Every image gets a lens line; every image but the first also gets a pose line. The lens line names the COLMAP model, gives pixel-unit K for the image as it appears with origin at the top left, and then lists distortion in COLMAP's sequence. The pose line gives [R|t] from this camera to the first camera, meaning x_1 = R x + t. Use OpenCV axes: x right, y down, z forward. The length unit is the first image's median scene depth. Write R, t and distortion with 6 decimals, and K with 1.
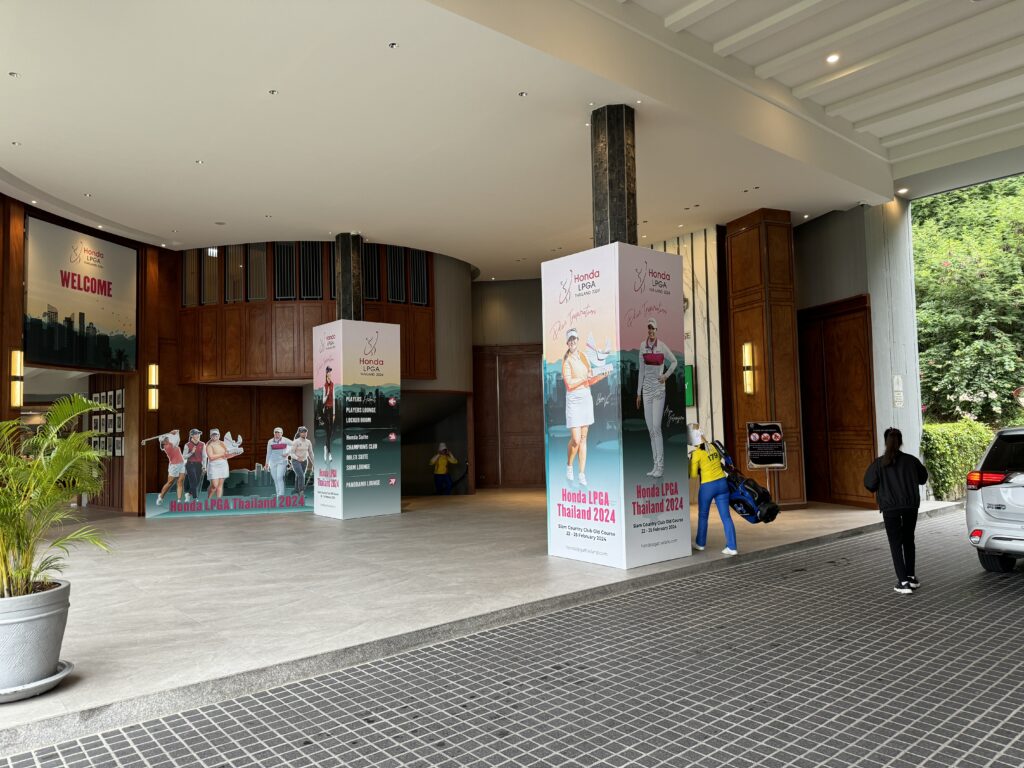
lens RADIAL K [[714.9, 0, 511.5], [0, 714.9, 384.5], [0, 0, 1]] dist [0.077200, 0.000539]
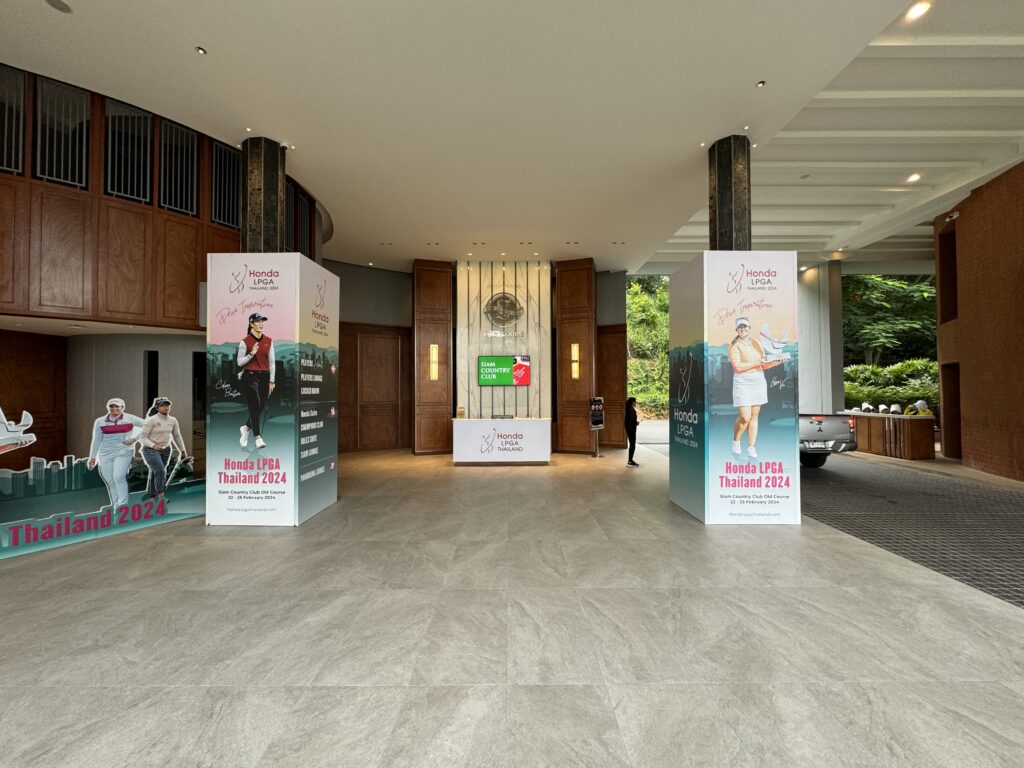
lens RADIAL K [[409.1, 0, 512.5], [0, 409.1, 383.7], [0, 0, 1]] dist [-0.006021, -0.000258]
pose [[0.646406, 0.034786, 0.762200, -0.410185], [-0.058081, 0.998305, 0.003696, 0.028348], [-0.760780, -0.046658, 0.647331, 0.563391]]
